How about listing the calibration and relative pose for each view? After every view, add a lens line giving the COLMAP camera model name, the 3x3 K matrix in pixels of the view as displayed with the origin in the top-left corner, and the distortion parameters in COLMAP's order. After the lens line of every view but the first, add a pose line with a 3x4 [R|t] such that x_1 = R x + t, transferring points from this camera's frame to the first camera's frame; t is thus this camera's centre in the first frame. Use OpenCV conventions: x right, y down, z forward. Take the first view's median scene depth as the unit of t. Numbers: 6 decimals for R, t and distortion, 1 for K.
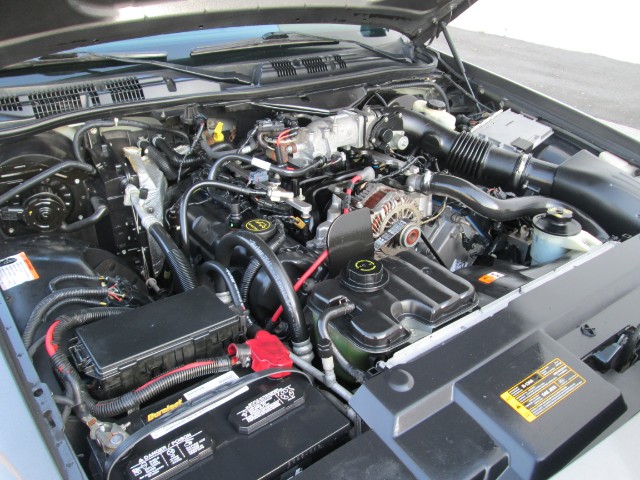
lens RADIAL K [[540.2, 0, 324.9], [0, 540.2, 239.3], [0, 0, 1]] dist [-0.028816, 0.001470]
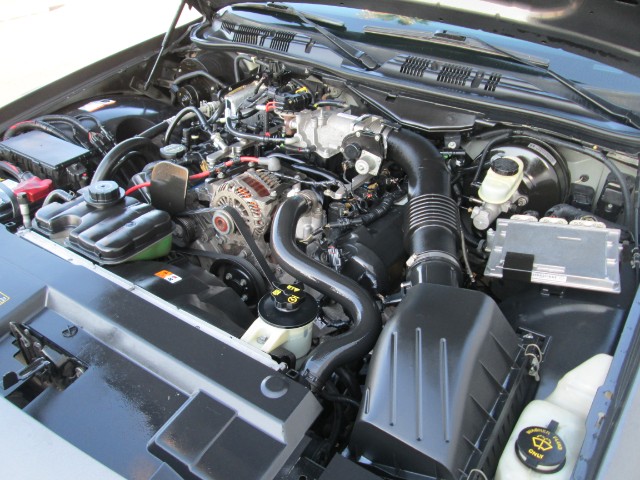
lens RADIAL K [[540.2, 0, 324.9], [0, 540.2, 239.3], [0, 0, 1]] dist [-0.028816, 0.001470]
pose [[0.366749, 0.502439, -0.782975, 0.884211], [-0.483699, 0.821902, 0.300853, -0.322310], [0.794689, 0.268387, 0.544461, 0.515310]]
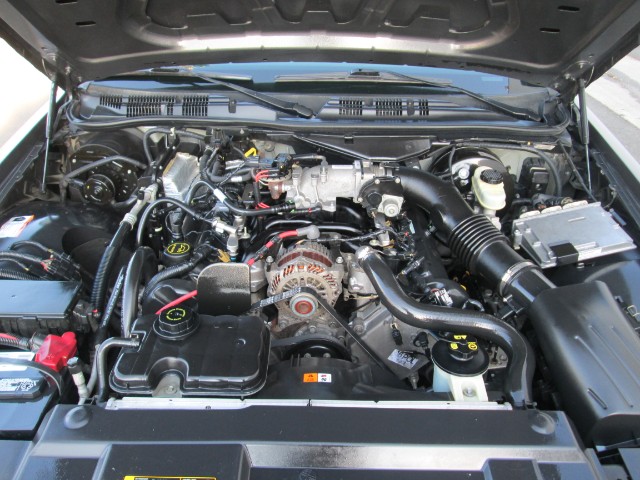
lens RADIAL K [[540.2, 0, 324.9], [0, 540.2, 239.3], [0, 0, 1]] dist [-0.028816, 0.001470]
pose [[0.804985, 0.291683, -0.516643, 0.558264], [-0.285159, 0.953840, 0.094205, -0.189092], [0.520272, 0.071492, 0.851003, 0.156225]]
